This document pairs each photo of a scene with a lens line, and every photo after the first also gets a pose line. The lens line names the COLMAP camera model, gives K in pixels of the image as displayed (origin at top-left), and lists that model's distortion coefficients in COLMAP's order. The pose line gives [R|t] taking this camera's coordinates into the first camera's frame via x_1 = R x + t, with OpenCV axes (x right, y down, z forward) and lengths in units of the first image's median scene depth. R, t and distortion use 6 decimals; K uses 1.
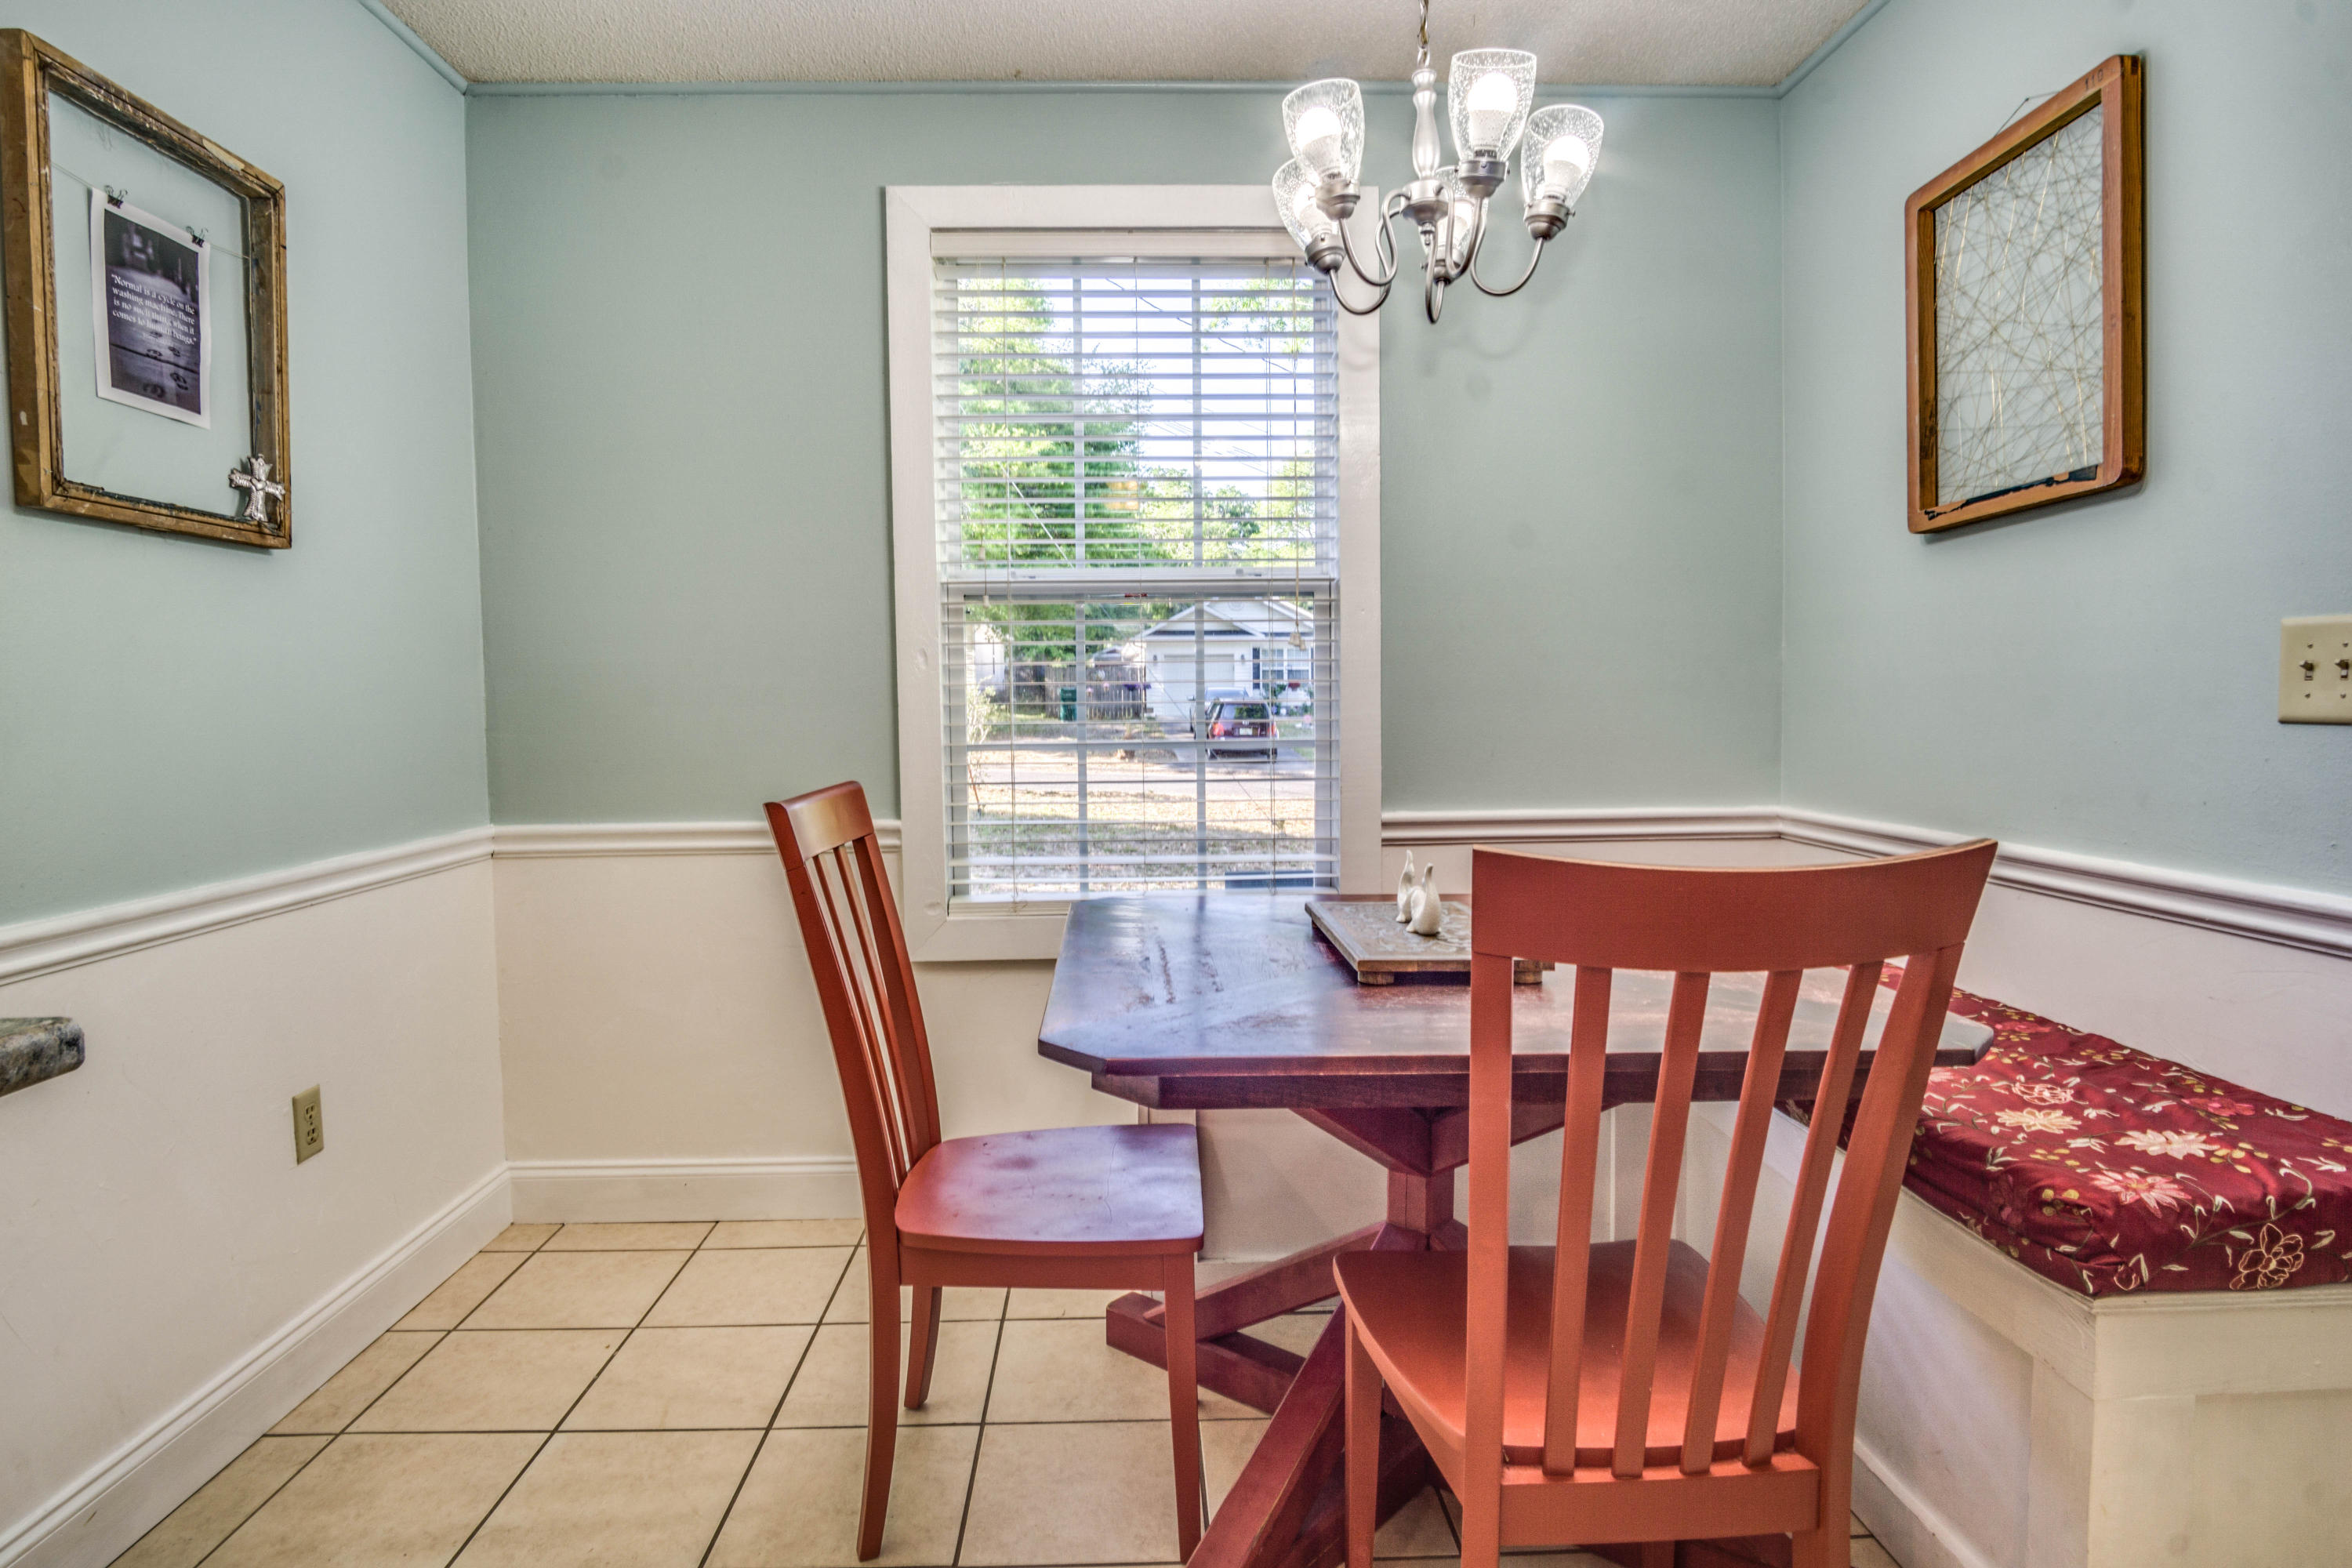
lens RADIAL K [[1278.1, 0, 1162.2], [0, 1278.1, 746.0], [0, 0, 1]] dist [-0.020277, 0.001825]
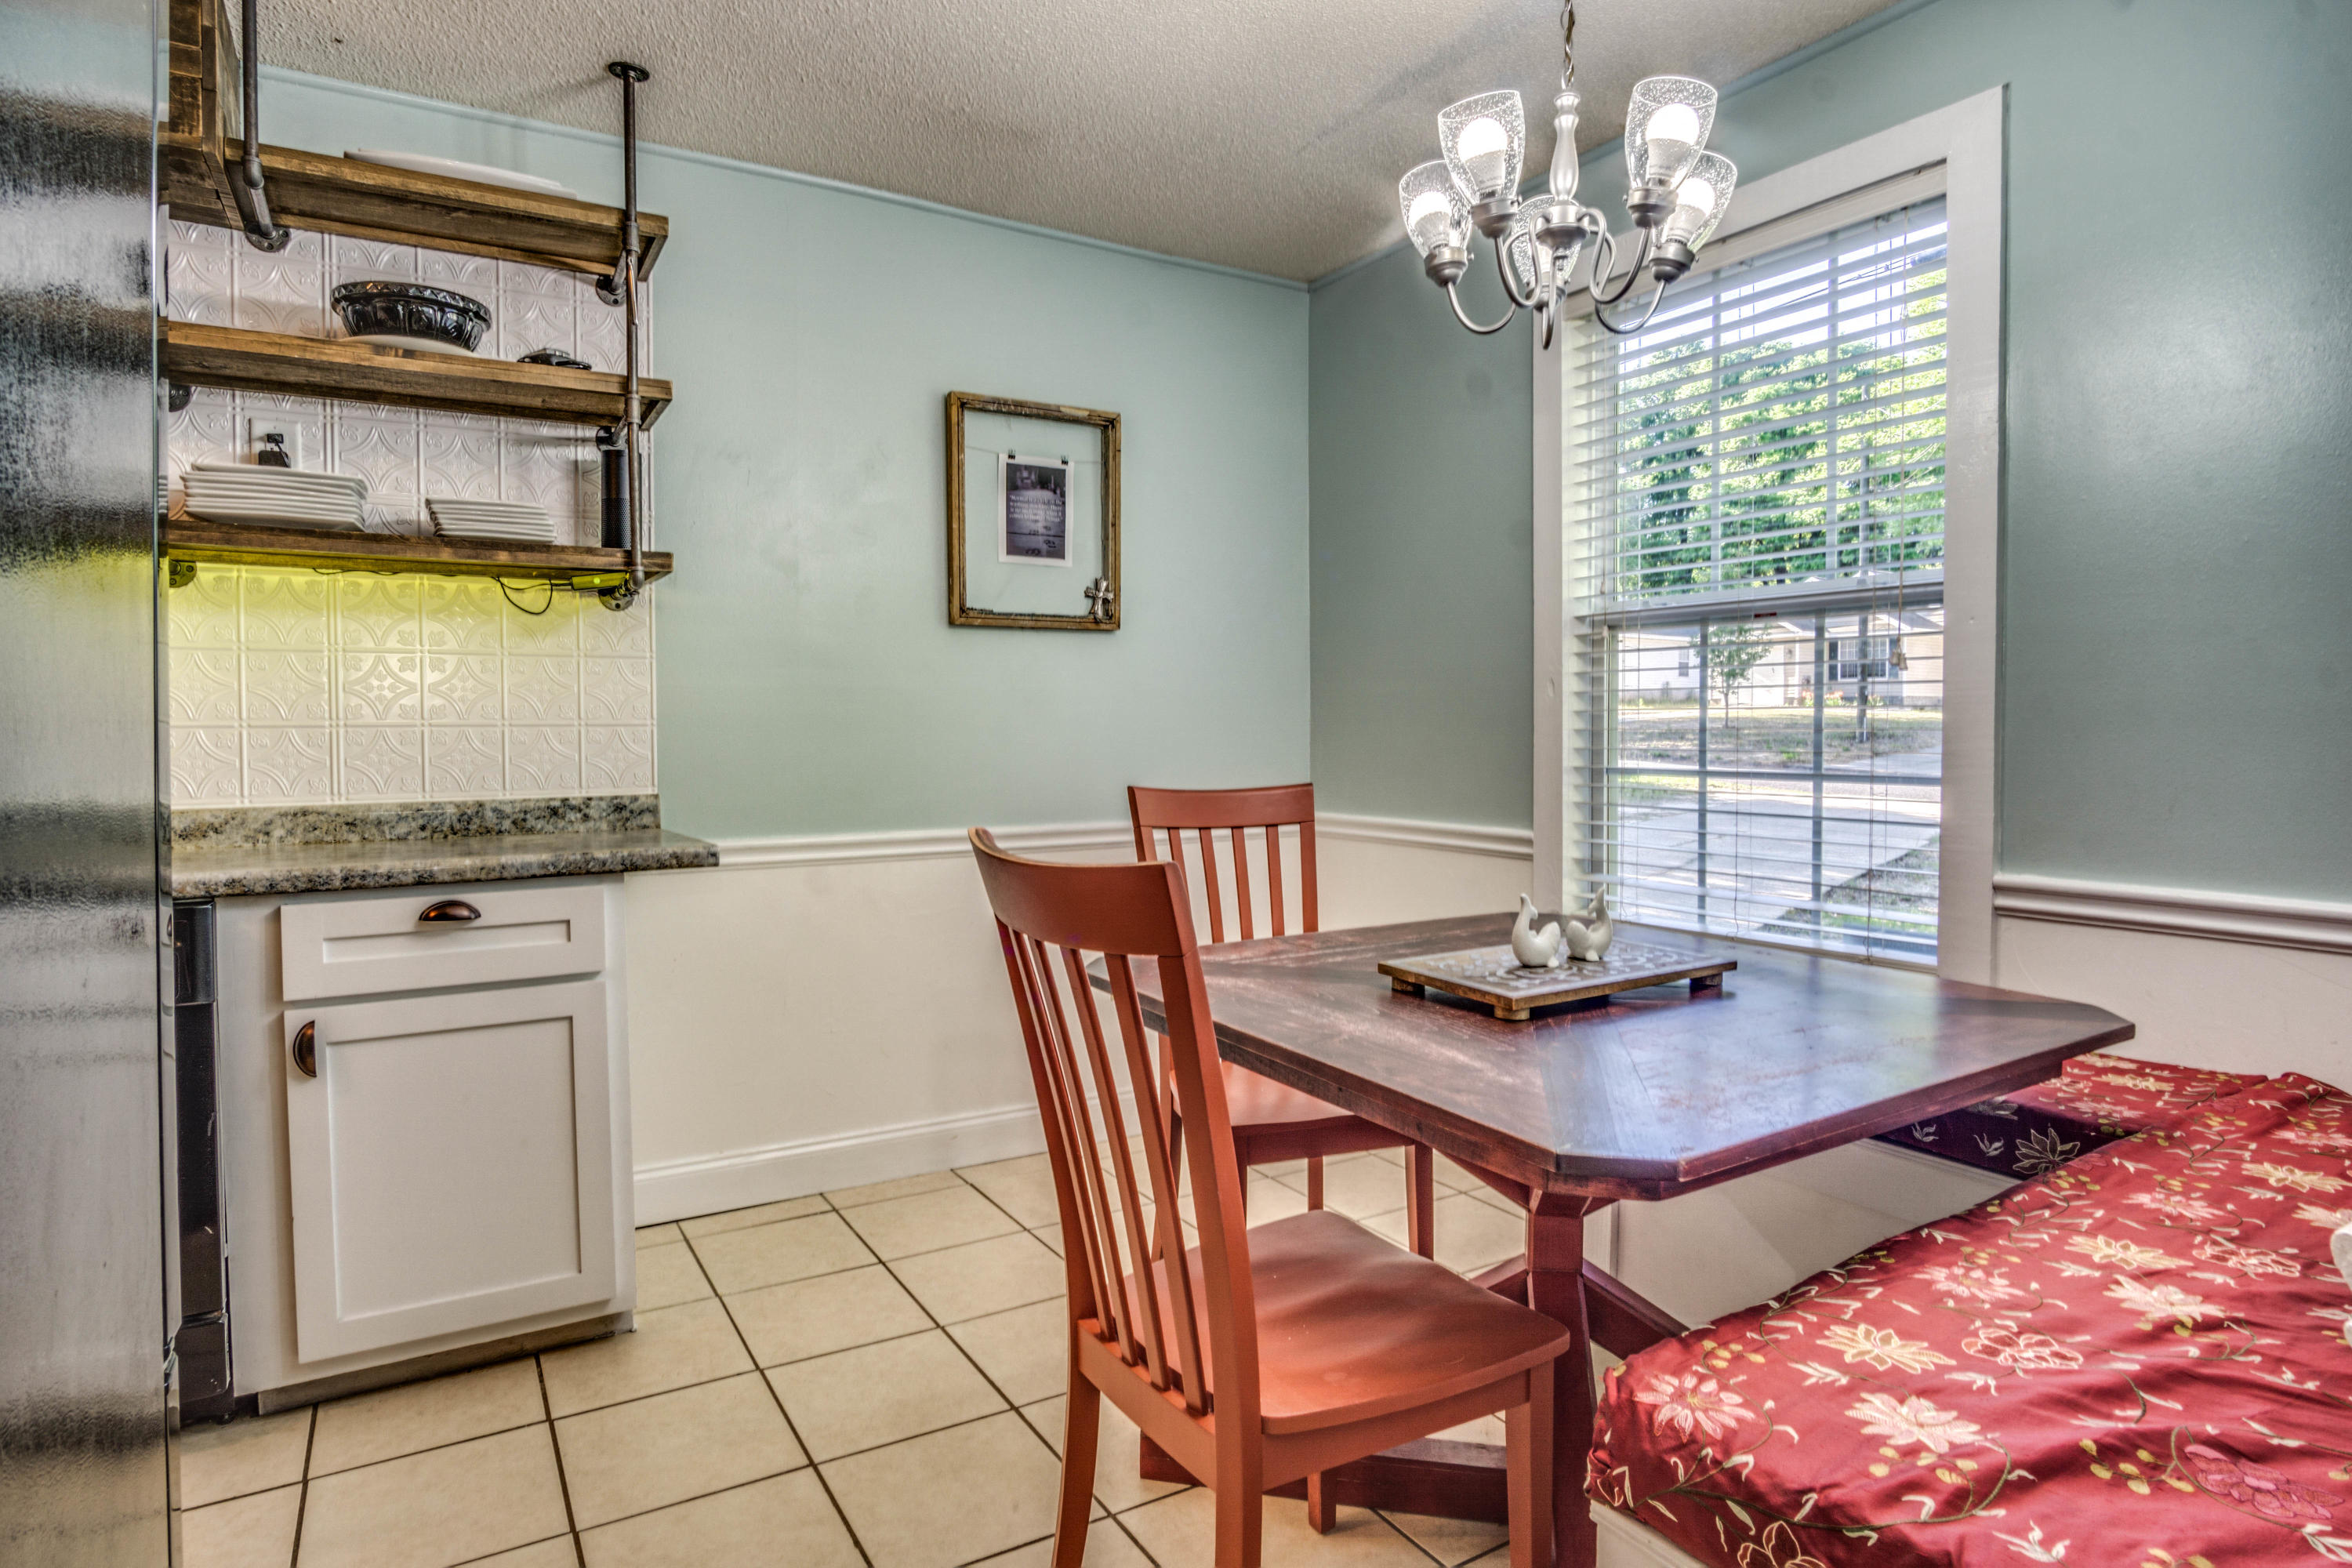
lens RADIAL K [[1268.2, 0, 1160.6], [0, 1268.2, 764.5], [0, 0, 1]] dist [-0.033745, 0.009359]
pose [[0.486295, 0.037771, -0.872978, 0.917024], [-0.036676, 0.999067, 0.022796, -0.021018], [0.873025, 0.020932, 0.487226, 0.266672]]
